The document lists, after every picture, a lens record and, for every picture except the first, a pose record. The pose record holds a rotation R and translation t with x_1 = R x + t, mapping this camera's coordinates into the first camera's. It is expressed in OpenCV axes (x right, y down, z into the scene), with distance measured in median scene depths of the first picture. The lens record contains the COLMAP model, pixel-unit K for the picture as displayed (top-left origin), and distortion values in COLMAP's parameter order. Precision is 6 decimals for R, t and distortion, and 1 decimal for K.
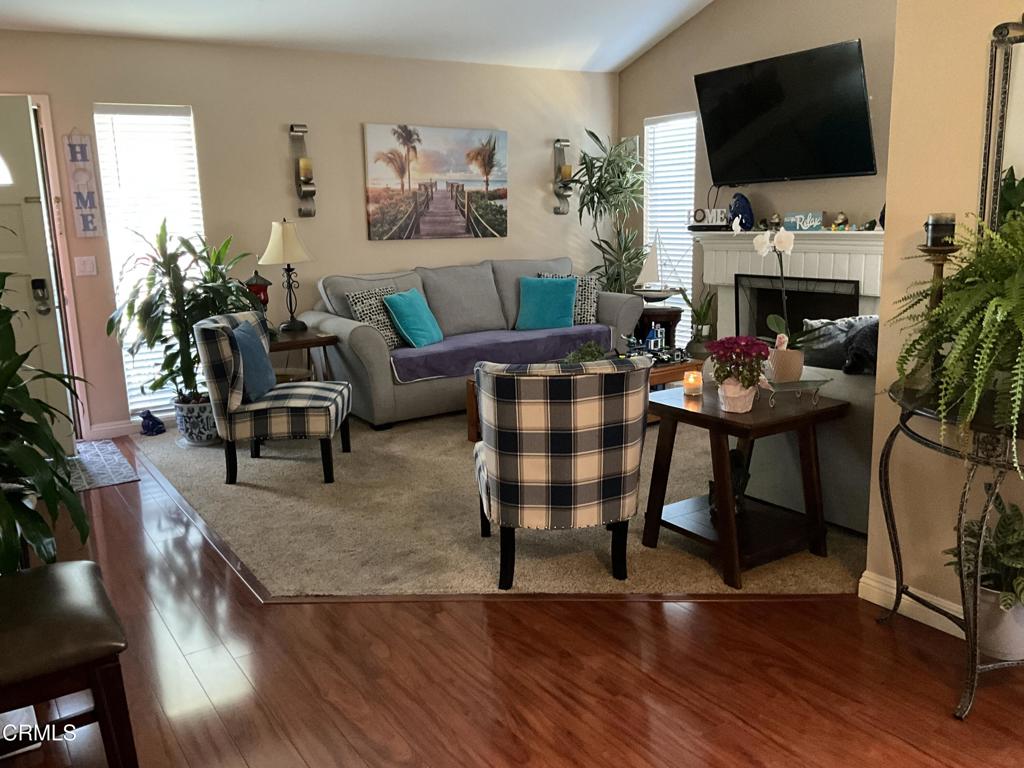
lens RADIAL K [[842.0, 0, 506.4], [0, 842.0, 386.2], [0, 0, 1]] dist [0.057355, -0.073729]
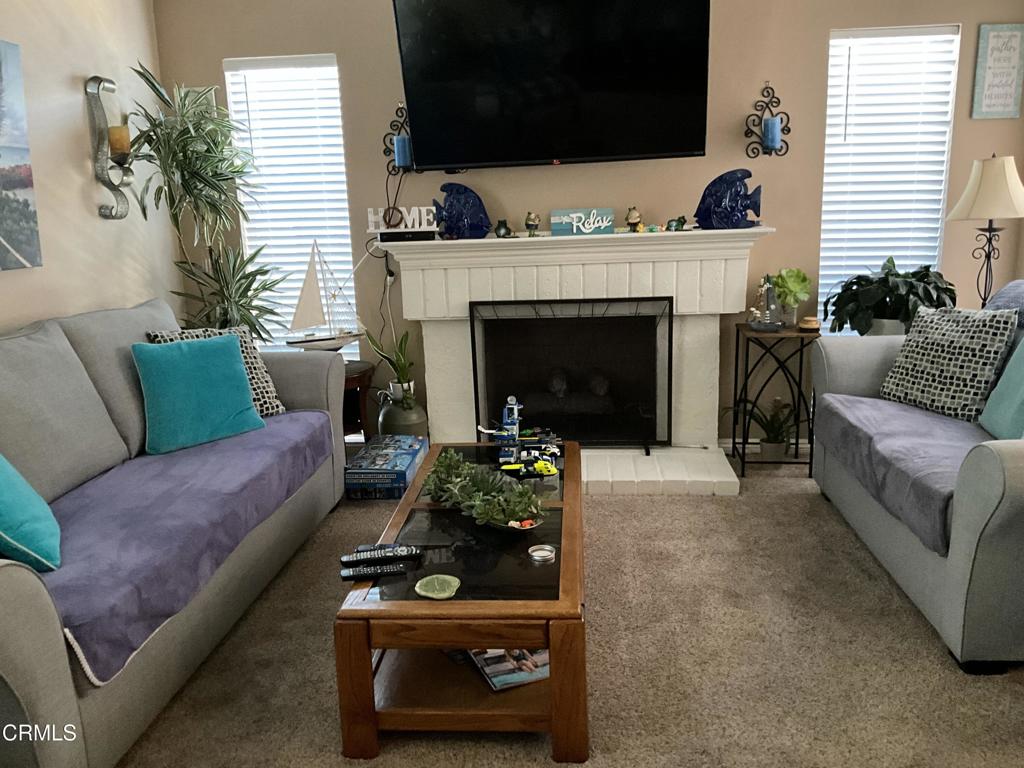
lens RADIAL K [[842.0, 0, 514.3], [0, 842.0, 379.1], [0, 0, 1]] dist [0.057355, -0.073729]
pose [[0.639168, -0.159565, 0.752332, -0.219288], [0.172347, 0.983078, 0.062082, -0.104254], [-0.749507, 0.089982, 0.655852, 0.520233]]
